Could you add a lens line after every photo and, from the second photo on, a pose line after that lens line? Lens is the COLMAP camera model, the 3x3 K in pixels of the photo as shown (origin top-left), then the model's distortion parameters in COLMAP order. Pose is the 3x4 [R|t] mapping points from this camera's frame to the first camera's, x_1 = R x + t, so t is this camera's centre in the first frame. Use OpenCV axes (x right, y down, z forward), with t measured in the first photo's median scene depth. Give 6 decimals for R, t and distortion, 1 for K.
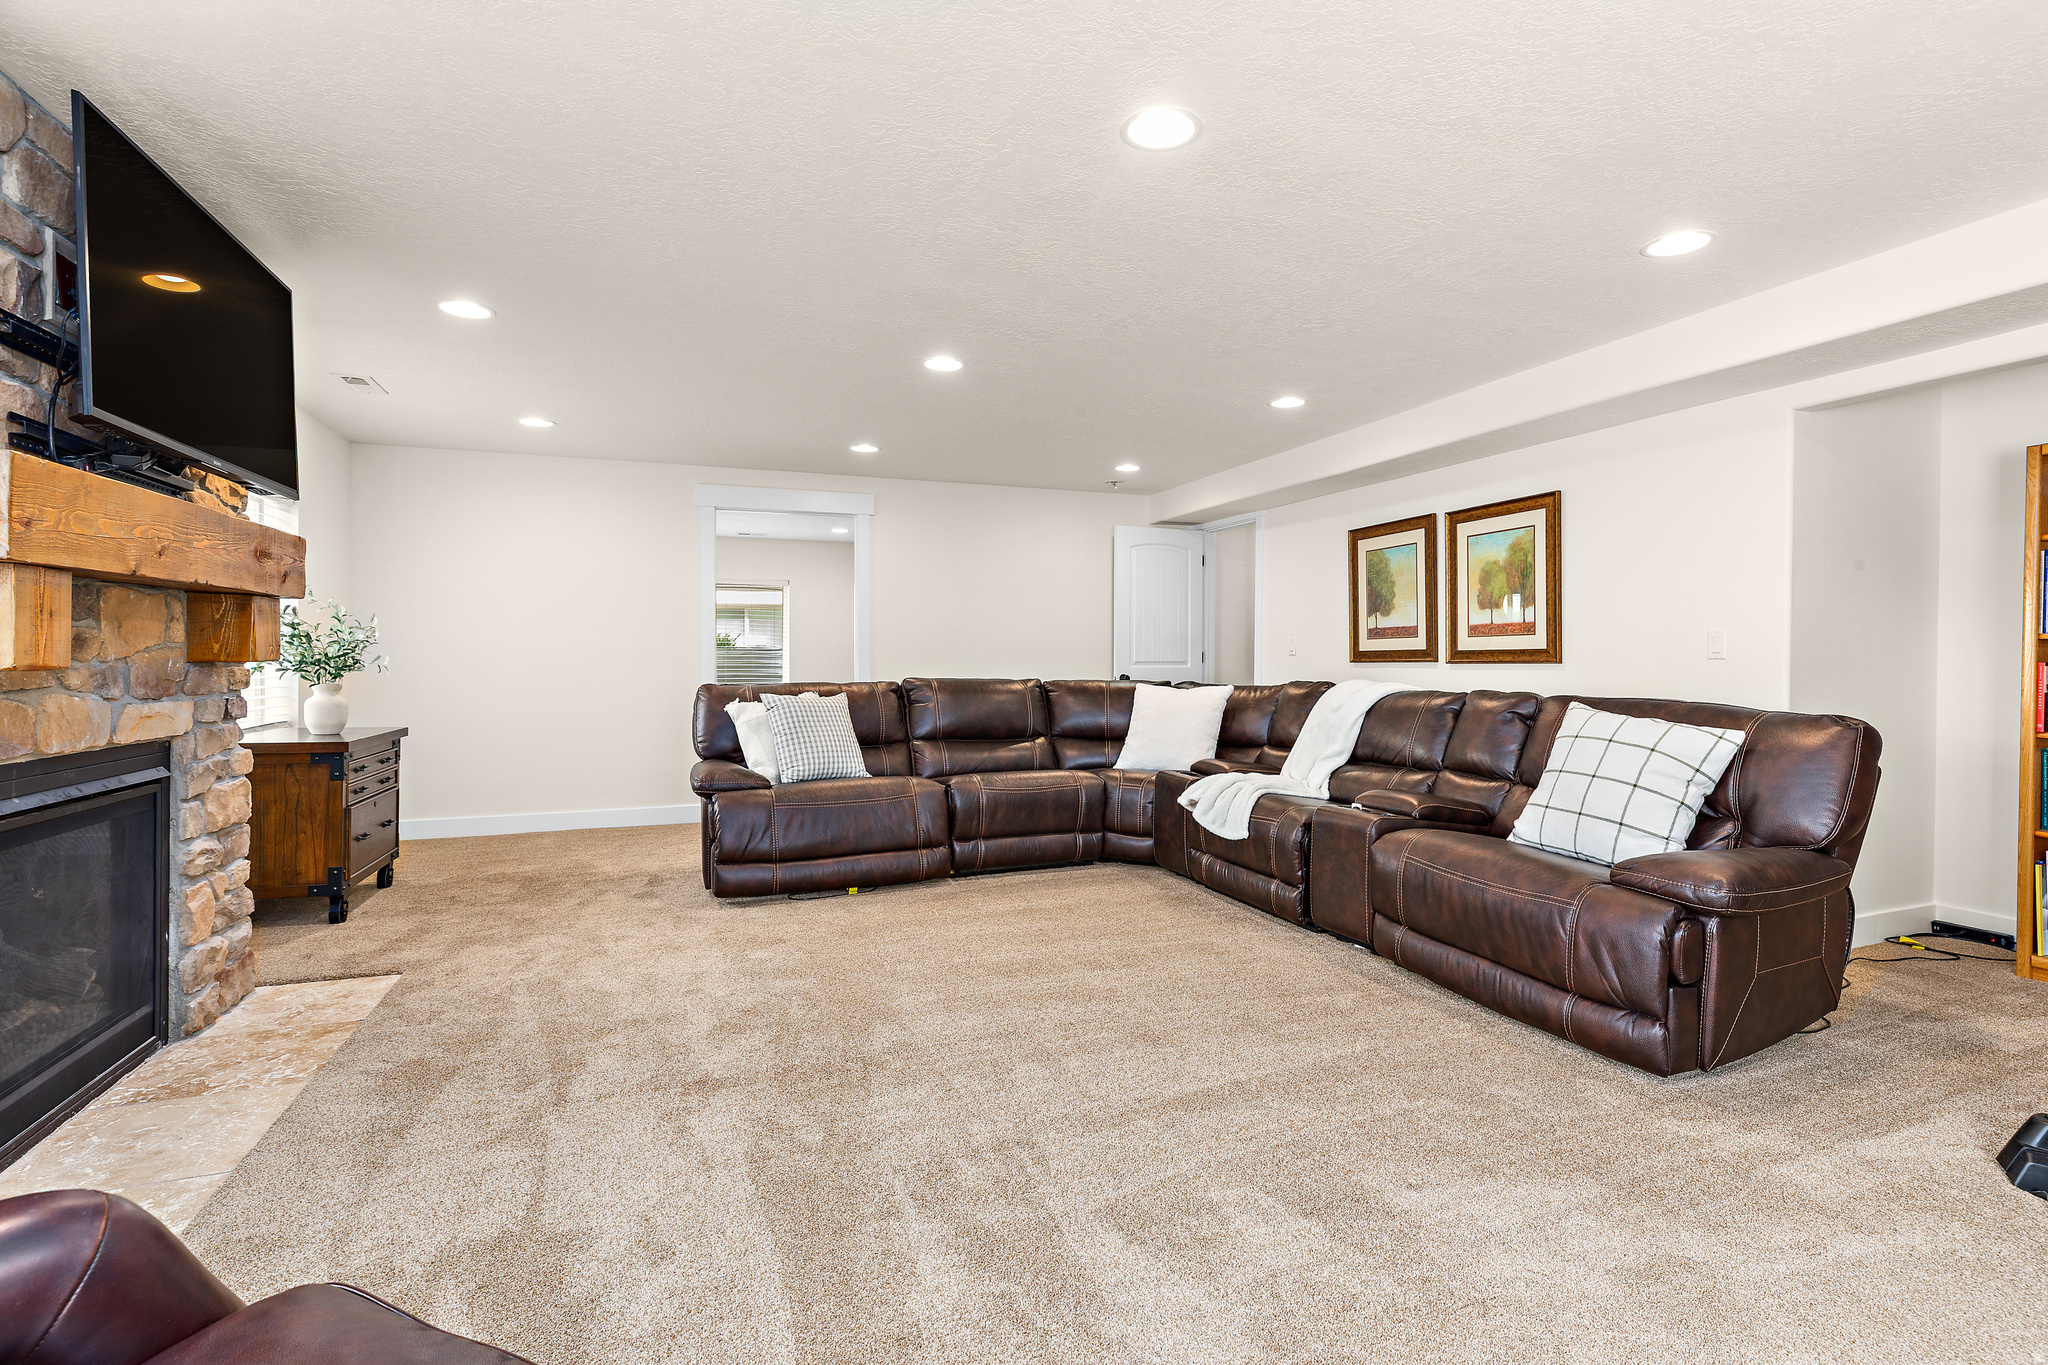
lens RADIAL K [[966.2, 0, 1045.3], [0, 966.2, 668.3], [0, 0, 1]] dist [0.002336, 0.000031]
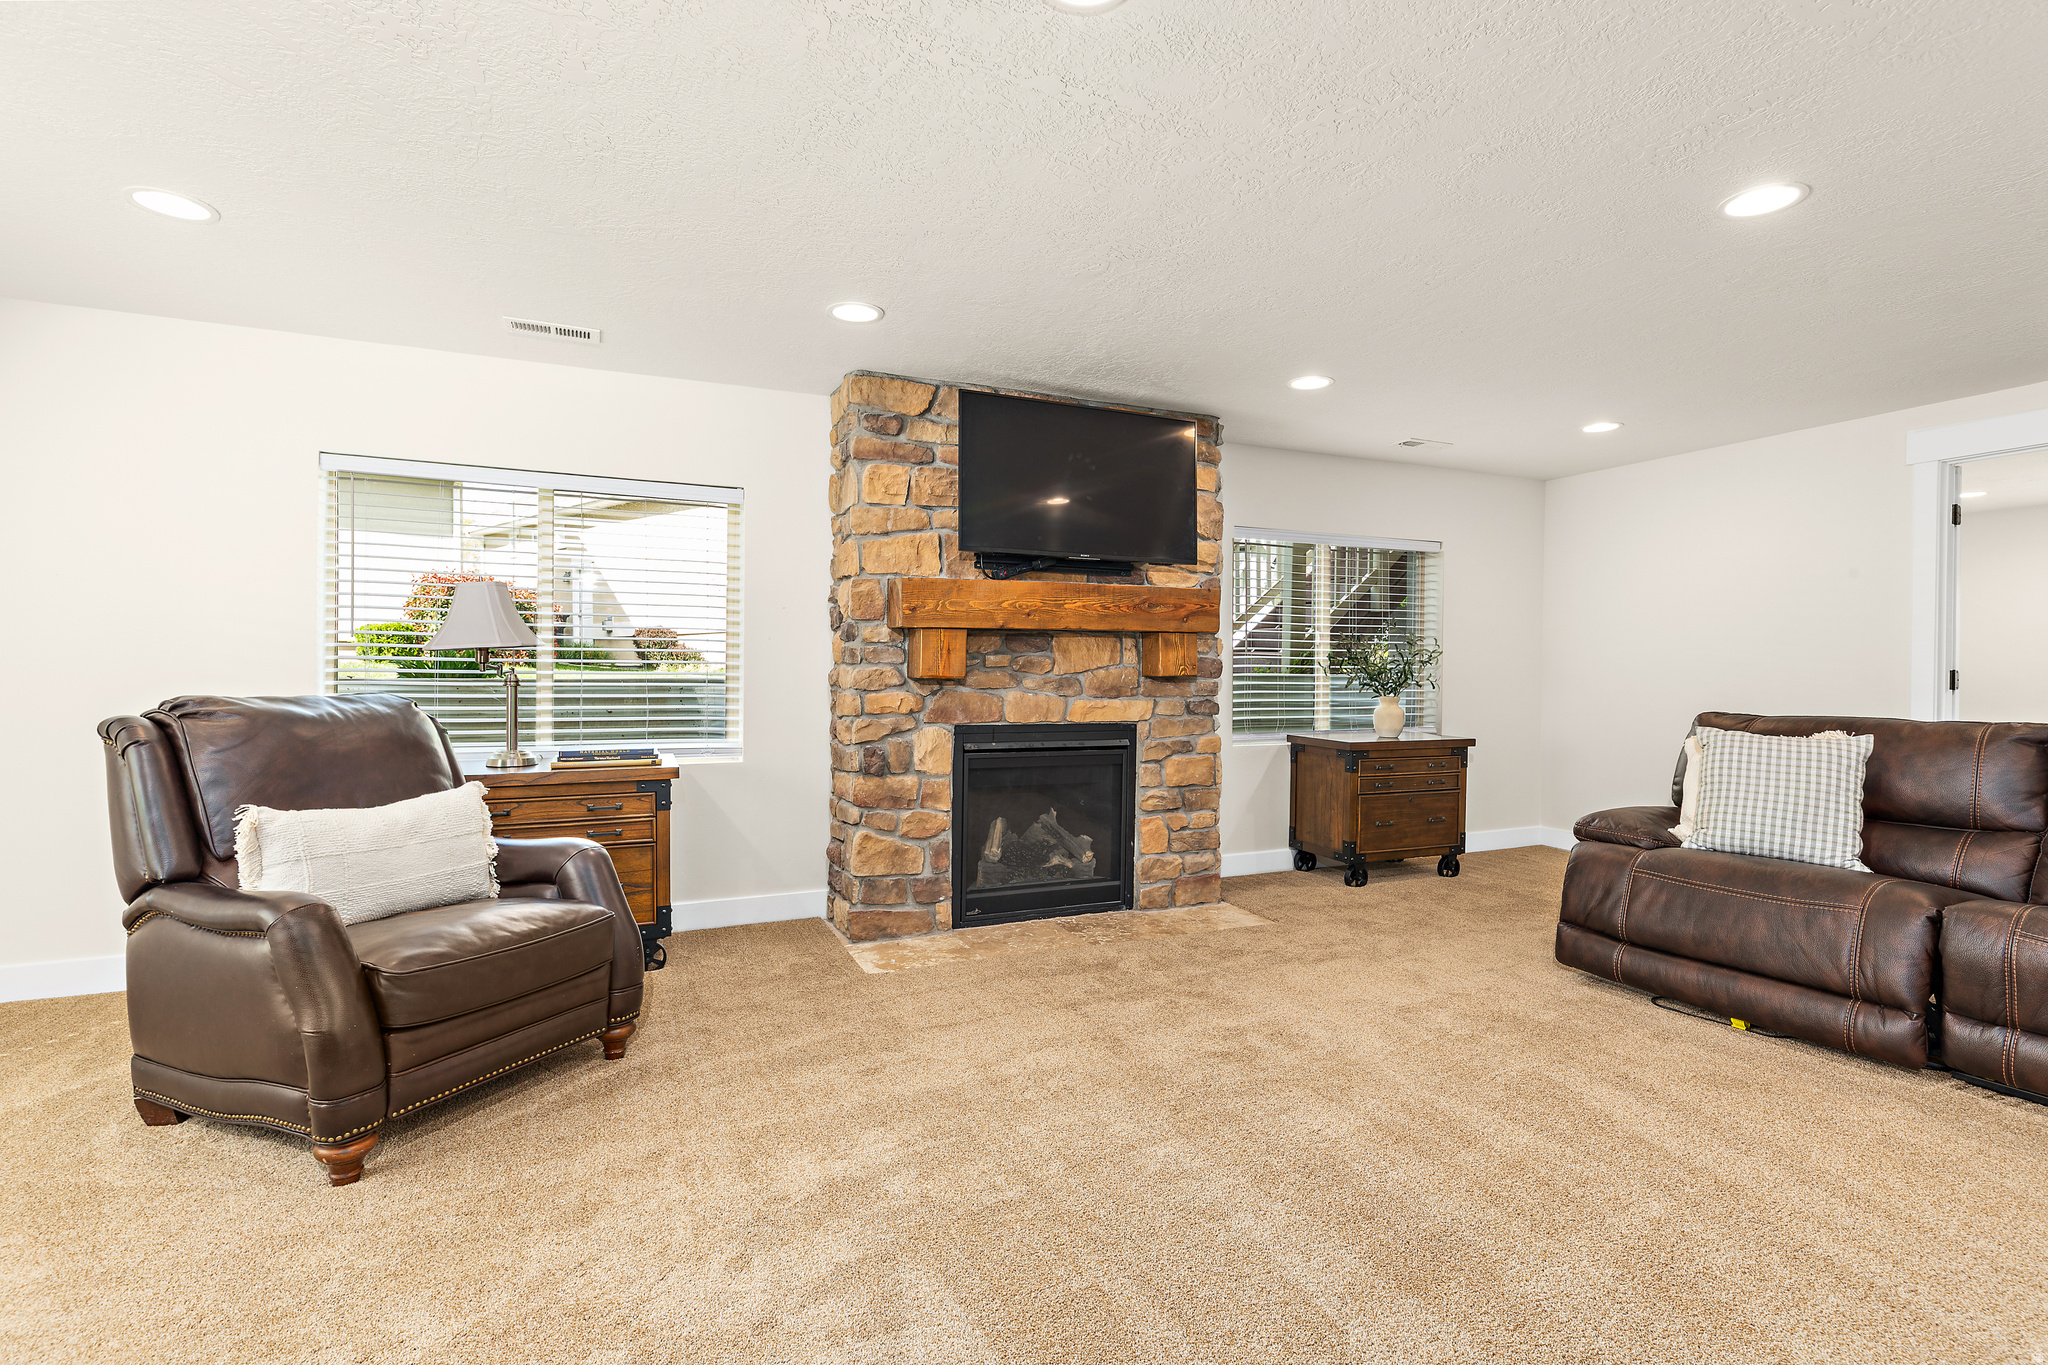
lens RADIAL K [[966.2, 0, 1043.4], [0, 966.2, 681.8], [0, 0, 1]] dist [0.002336, 0.000031]
pose [[0.058459, 0.011016, -0.998229, 0.699571], [-0.018884, 0.999772, 0.009928, -0.009793], [0.998111, 0.018271, 0.058654, 0.742313]]
